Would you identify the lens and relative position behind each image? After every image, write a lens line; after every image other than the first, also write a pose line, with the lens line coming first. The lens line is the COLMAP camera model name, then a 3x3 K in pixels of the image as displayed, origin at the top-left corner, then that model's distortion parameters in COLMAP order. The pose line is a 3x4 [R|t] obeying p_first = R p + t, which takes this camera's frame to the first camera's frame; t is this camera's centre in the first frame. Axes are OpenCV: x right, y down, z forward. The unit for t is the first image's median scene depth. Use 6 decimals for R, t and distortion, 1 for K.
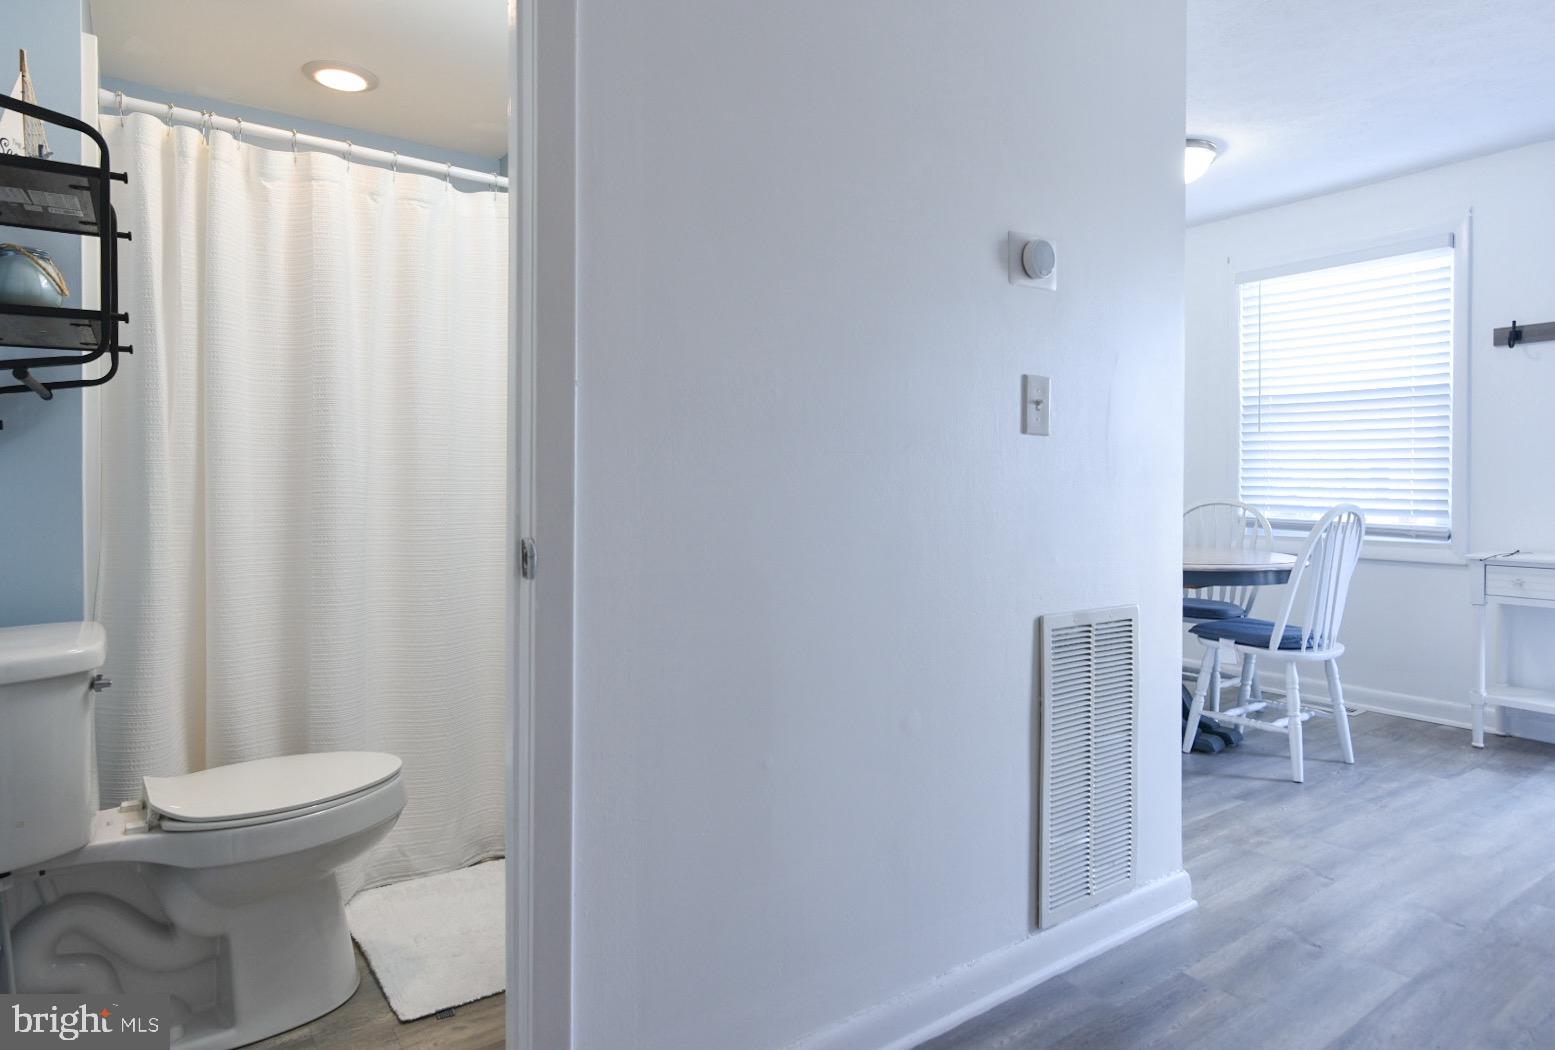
lens RADIAL K [[890.3, 0, 770.8], [0, 890.3, 495.5], [0, 0, 1]] dist [0.000447, -0.000845]
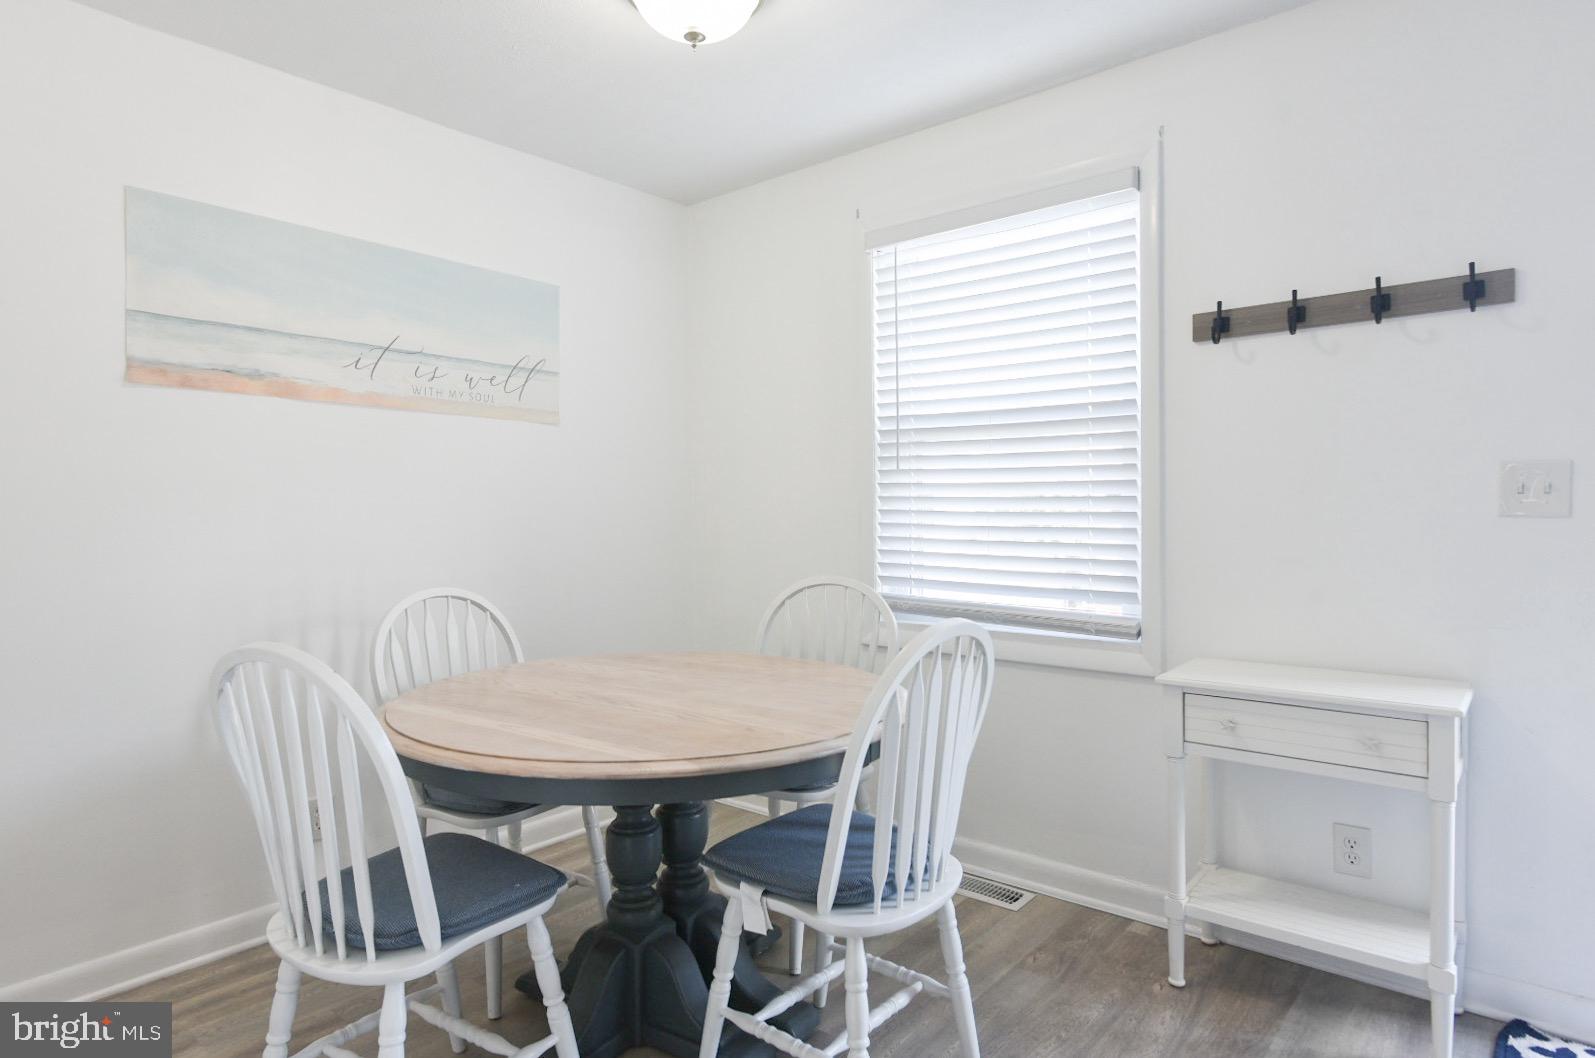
lens RADIAL K [[907.4, 0, 790.1], [0, 907.4, 528.1], [0, 0, 1]] dist [-0.004343, 0.001785]
pose [[0.968465, -0.018984, 0.248425, 0.350359], [0.016494, 0.999791, 0.012103, -0.043568], [-0.248603, -0.007624, 0.968576, 0.419503]]
